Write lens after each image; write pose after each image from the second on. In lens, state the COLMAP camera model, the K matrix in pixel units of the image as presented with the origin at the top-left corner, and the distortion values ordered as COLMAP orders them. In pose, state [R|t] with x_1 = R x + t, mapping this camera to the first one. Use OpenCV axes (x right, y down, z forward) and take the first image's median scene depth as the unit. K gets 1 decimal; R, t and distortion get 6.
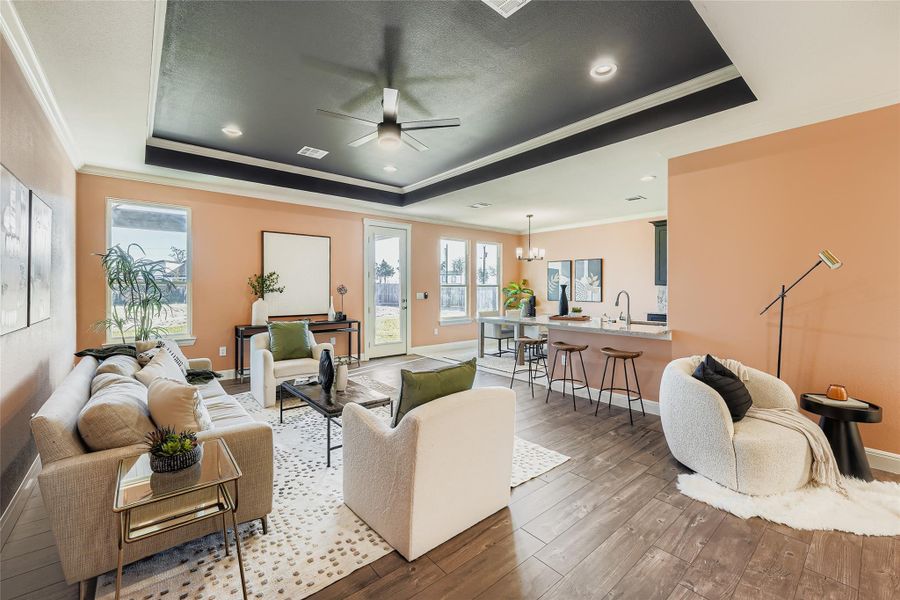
lens RADIAL K [[373.4, 0, 449.8], [0, 373.4, 287.3], [0, 0, 1]] dist [-0.004039, -0.000219]
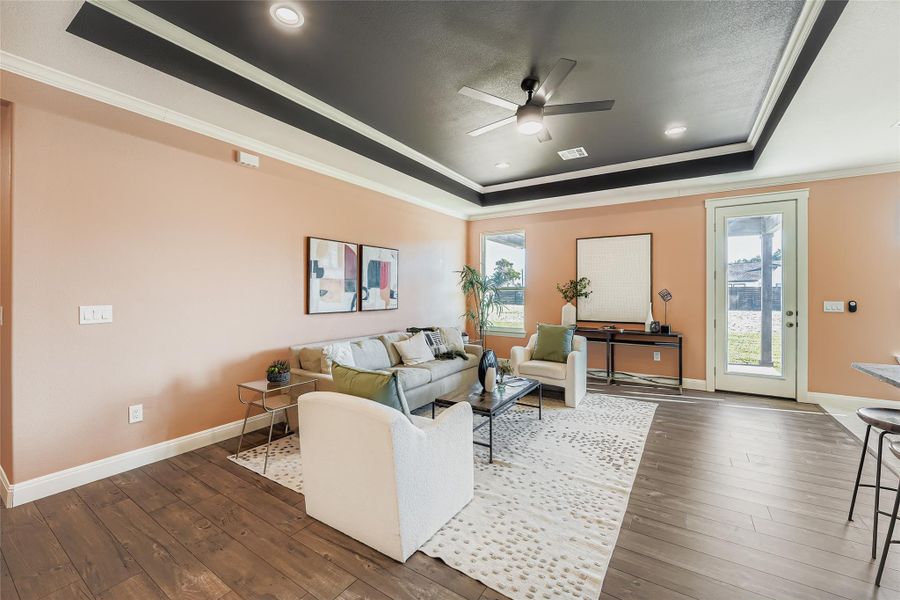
lens RADIAL K [[366.1, 0, 449.4], [0, 366.1, 293.4], [0, 0, 1]] dist [-0.012165, 0.000401]
pose [[0.288564, 0.000773, -0.957460, 0.345921], [0.000499, 0.999999, 0.000958, 0.001650], [0.957461, -0.000754, 0.288563, 0.323512]]
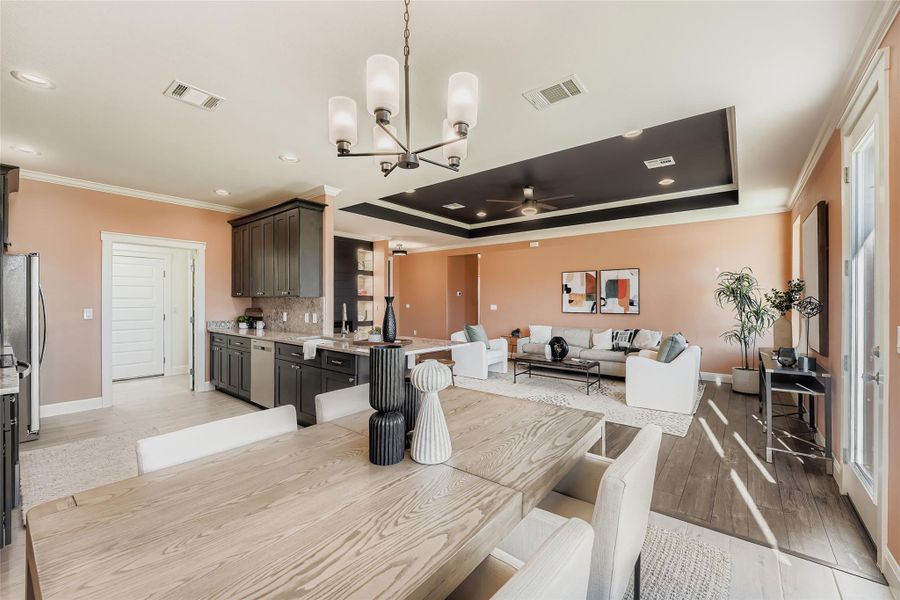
lens RADIAL K [[360.0, 0, 445.5], [0, 360.0, 302.2], [0, 0, 1]] dist [-0.021253, 0.000025]
pose [[-0.985253, -0.002440, -0.171087, 0.260557], [-0.003258, 0.999985, 0.004504, -0.000177], [0.171073, 0.004995, -0.985246, 1.398155]]
